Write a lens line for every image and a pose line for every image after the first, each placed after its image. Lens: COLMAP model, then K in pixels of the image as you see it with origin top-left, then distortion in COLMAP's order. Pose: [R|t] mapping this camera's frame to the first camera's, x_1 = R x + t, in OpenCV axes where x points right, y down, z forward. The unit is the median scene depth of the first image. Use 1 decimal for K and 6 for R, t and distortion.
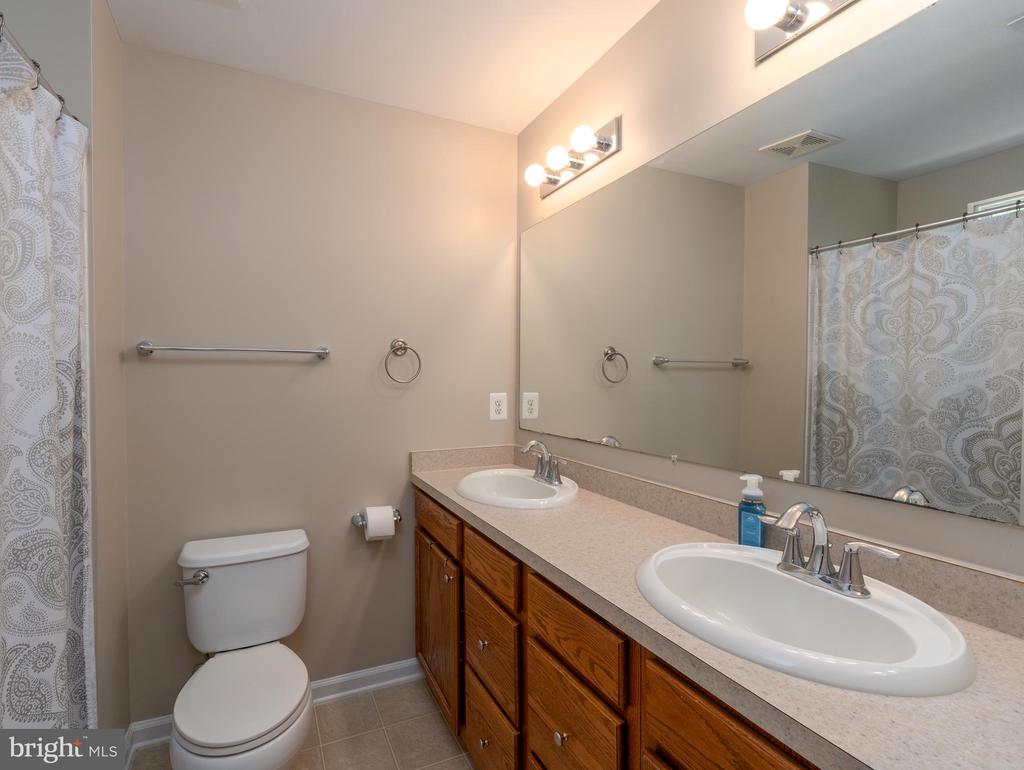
lens RADIAL K [[488.5, 0, 512.0], [0, 488.5, 385.0], [0, 0, 1]] dist [0.000419, -0.000031]
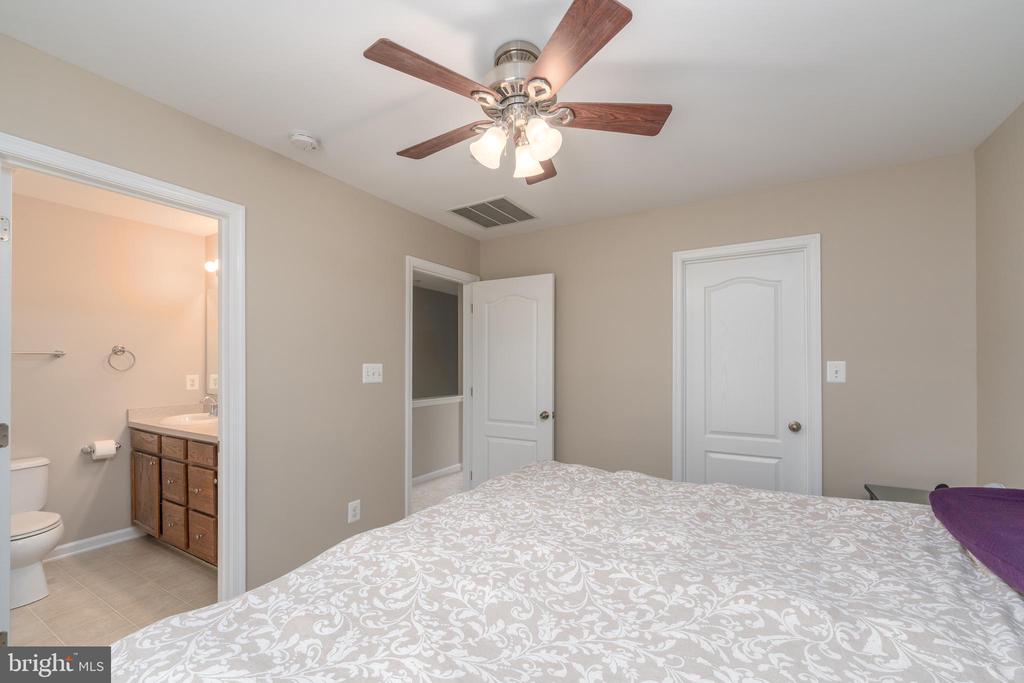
lens RADIAL K [[410.4, 0, 514.1], [0, 410.4, 360.0], [0, 0, 1]] dist [-0.000611, -0.000060]
pose [[0.850558, -0.005452, 0.525854, 0.210138], [0.018553, 0.999635, -0.019645, 0.013890], [-0.525555, 0.026465, 0.850348, -1.038386]]
